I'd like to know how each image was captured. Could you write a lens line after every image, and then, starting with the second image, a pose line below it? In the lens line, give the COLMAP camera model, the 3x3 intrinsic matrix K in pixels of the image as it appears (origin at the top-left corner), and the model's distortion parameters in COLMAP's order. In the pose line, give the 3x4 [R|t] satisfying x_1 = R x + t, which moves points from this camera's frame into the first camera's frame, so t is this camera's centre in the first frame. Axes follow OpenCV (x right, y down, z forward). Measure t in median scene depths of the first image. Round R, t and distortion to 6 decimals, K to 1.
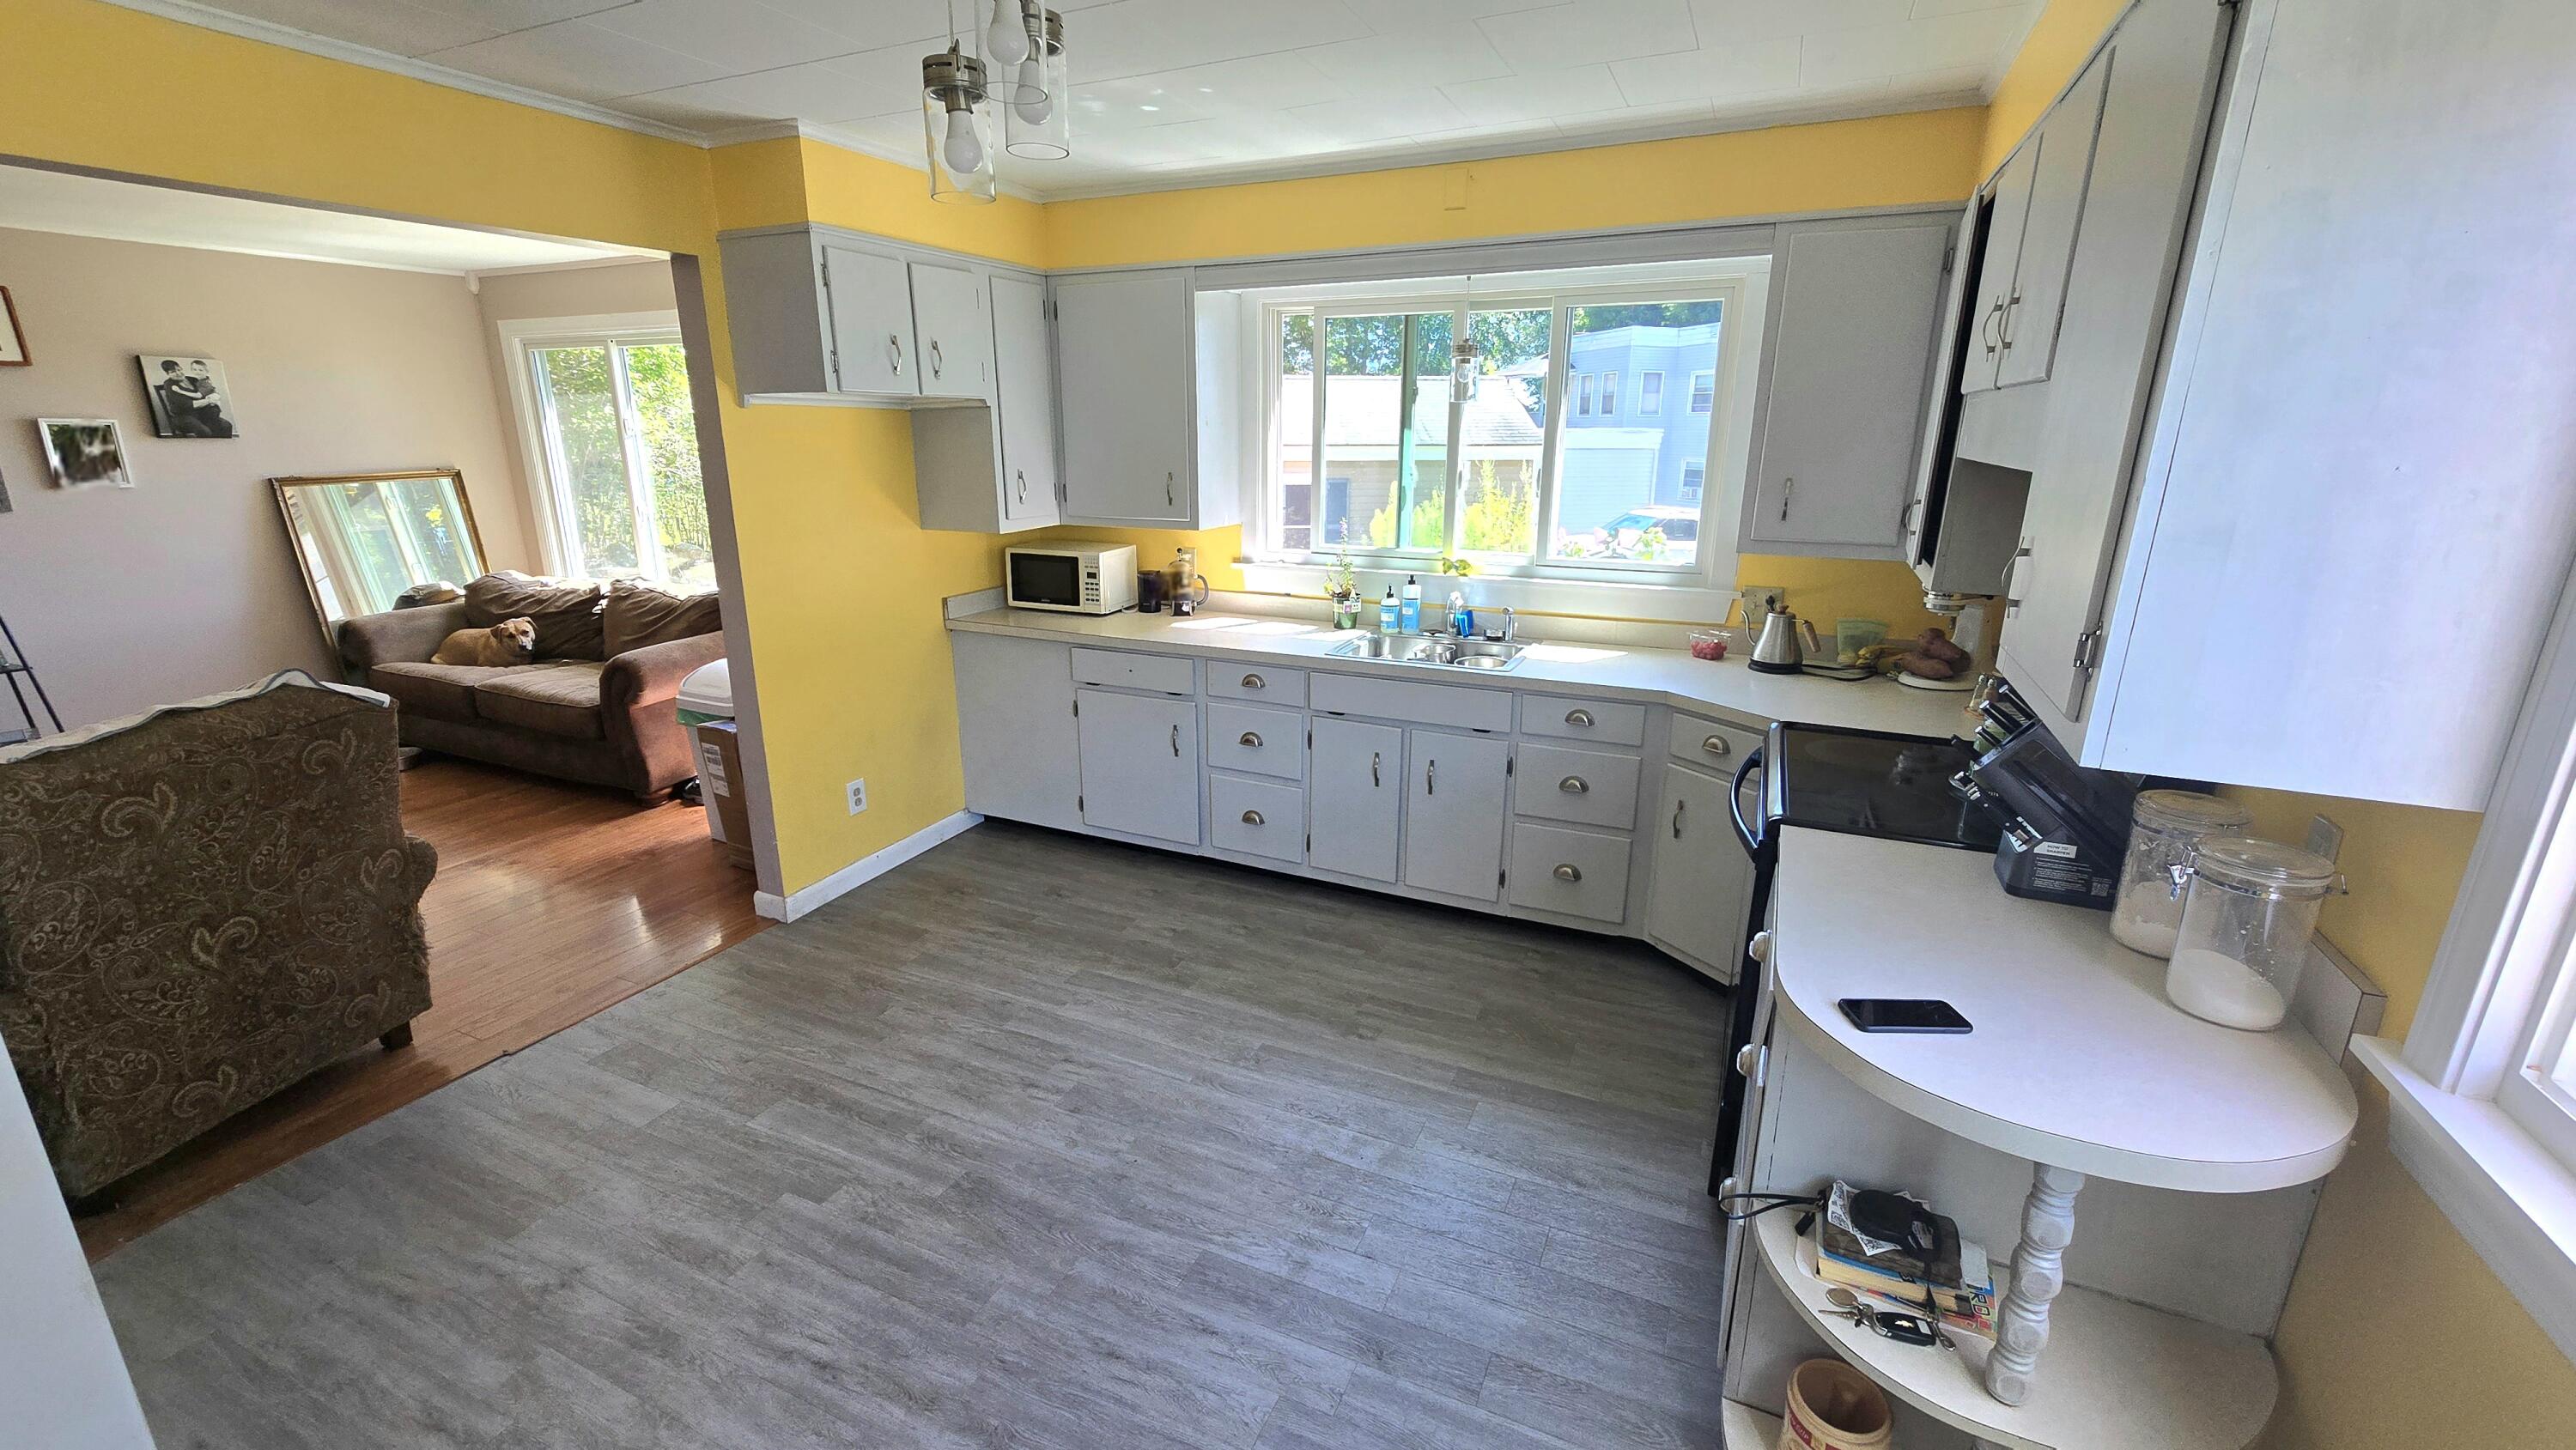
lens RADIAL K [[1056.0, 0, 1278.4], [0, 1056.0, 734.7], [0, 0, 1]] dist [-0.000378, -0.000705]
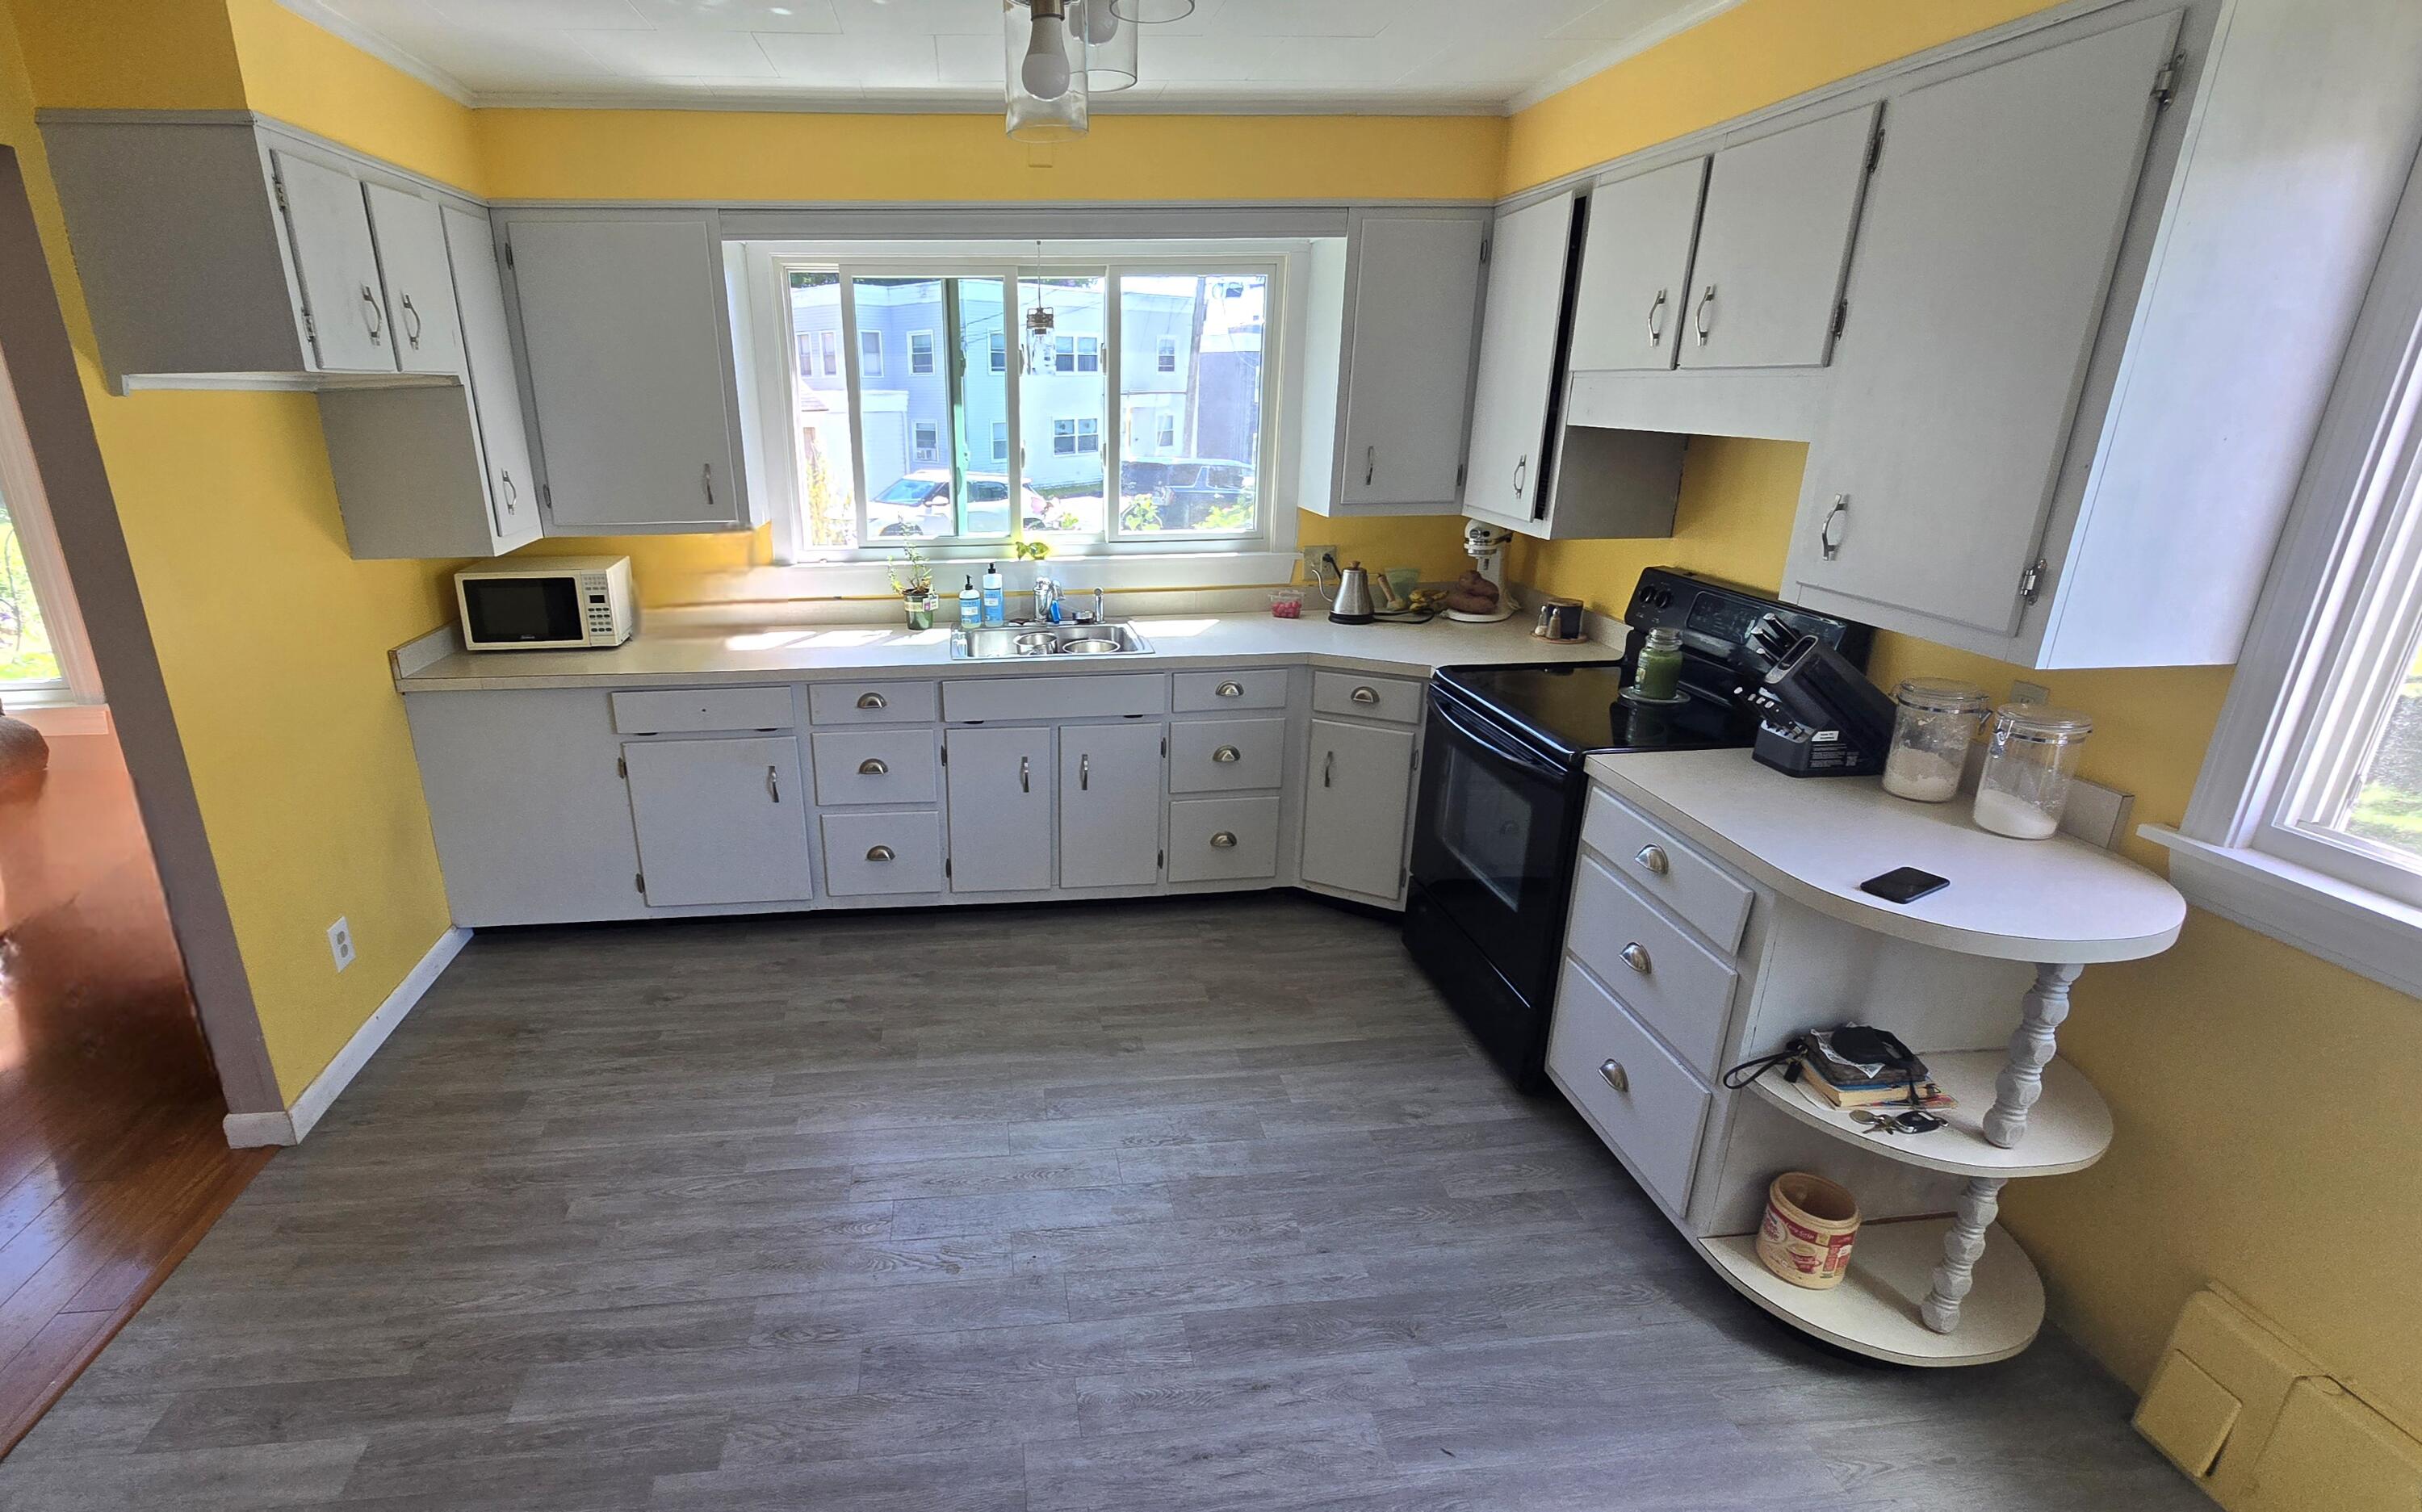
lens RADIAL K [[1097.0, 0, 1069.9], [0, 1097.0, 765.5], [0, 0, 1]] dist [-0.002673, -0.000208]
pose [[0.863281, -0.175577, 0.473200, -0.347883], [0.152378, 0.984460, 0.087285, -0.056568], [-0.481172, -0.003246, 0.876620, 0.134537]]
